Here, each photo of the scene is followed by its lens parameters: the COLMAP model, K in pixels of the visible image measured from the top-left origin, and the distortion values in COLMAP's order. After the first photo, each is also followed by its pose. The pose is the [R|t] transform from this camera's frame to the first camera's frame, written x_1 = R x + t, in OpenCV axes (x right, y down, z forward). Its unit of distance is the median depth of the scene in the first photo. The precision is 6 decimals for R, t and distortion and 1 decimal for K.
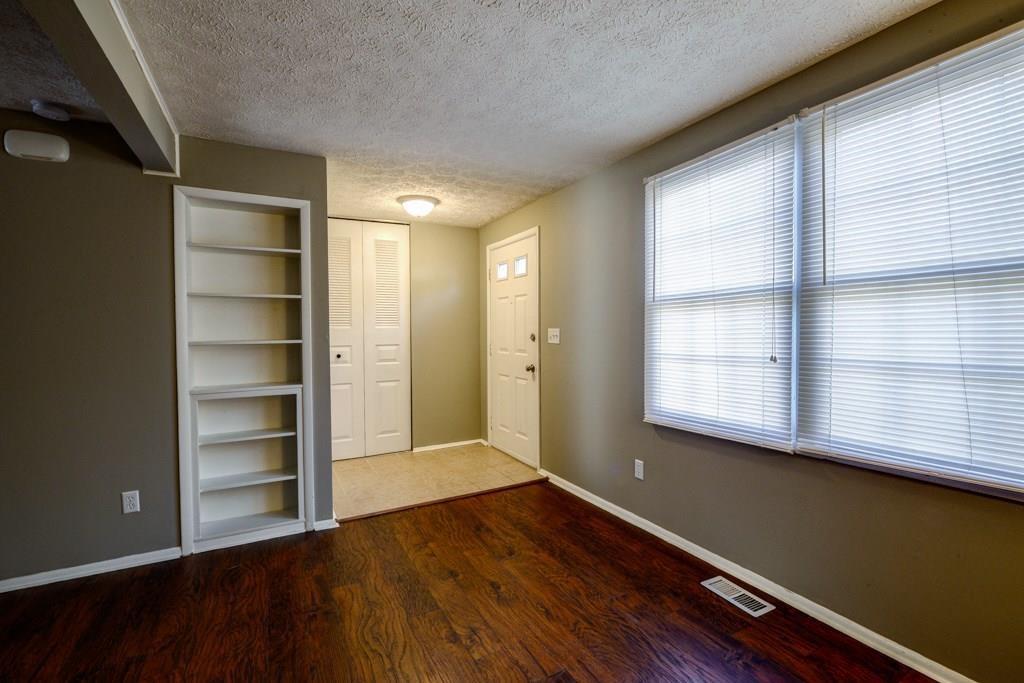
lens RADIAL K [[453.9, 0, 513.1], [0, 453.9, 337.1], [0, 0, 1]] dist [-0.011660, 0.000739]
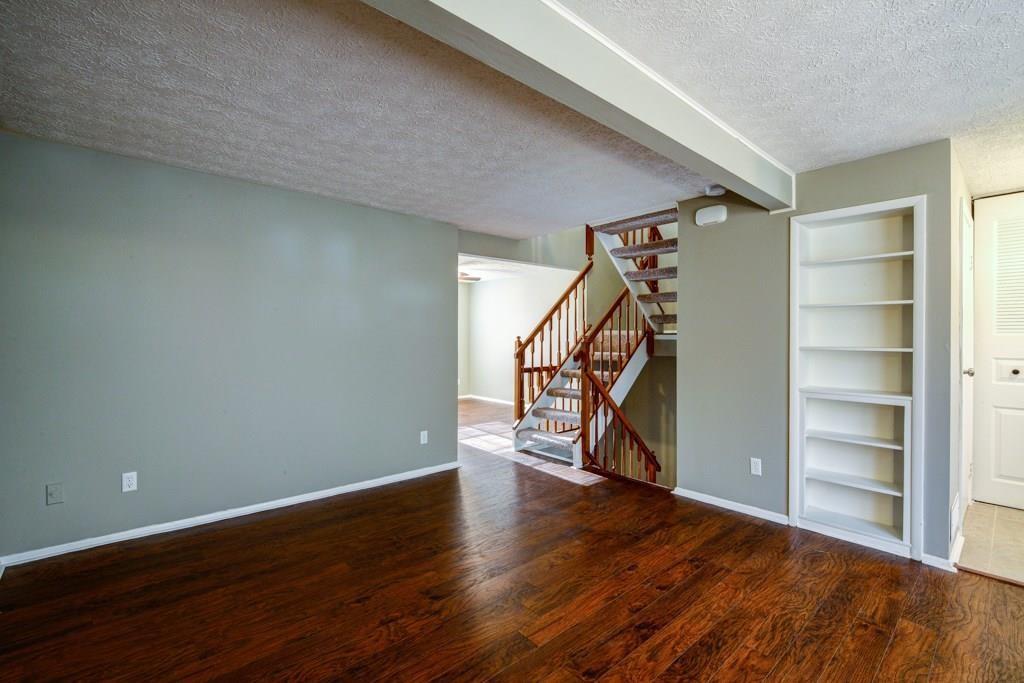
lens RADIAL K [[453.9, 0, 519.2], [0, 453.9, 337.1], [0, 0, 1]] dist [-0.011660, 0.000739]
pose [[0.227775, 0.011853, -0.973642, 0.260814], [-0.021881, 0.999736, 0.007051, -0.006477], [0.973468, 0.019698, 0.227975, 0.014908]]
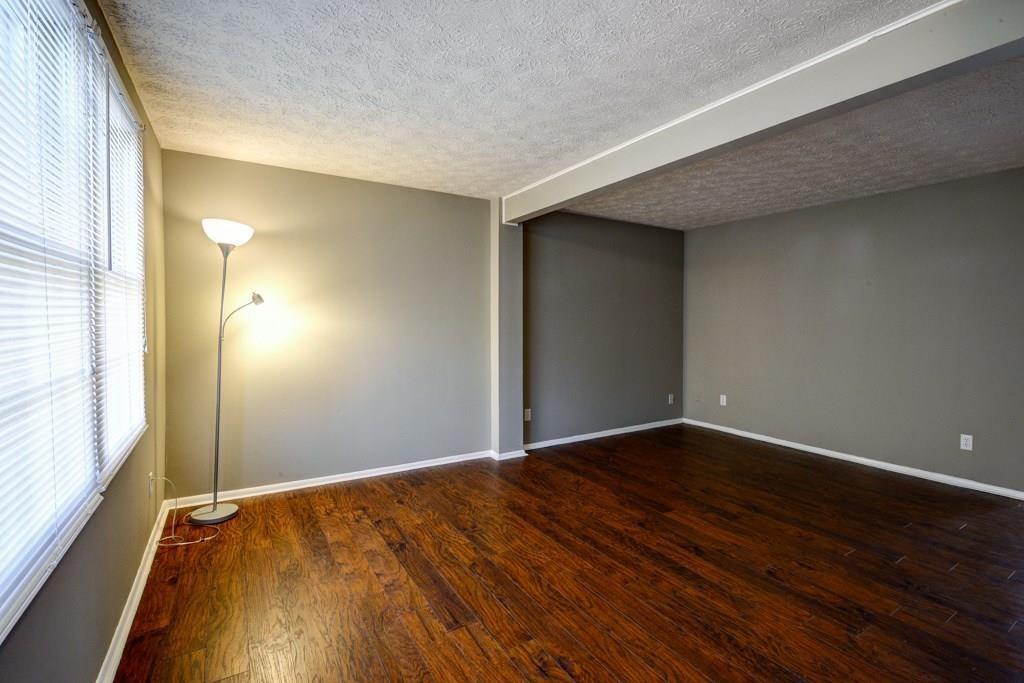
lens RADIAL K [[453.9, 0, 517.6], [0, 453.9, 338.5], [0, 0, 1]] dist [-0.011660, 0.000739]
pose [[-0.998357, 0.009928, -0.056433, 0.002192], [0.006665, 0.998311, 0.057717, -0.021660], [0.056910, 0.057246, -0.996737, 1.313388]]
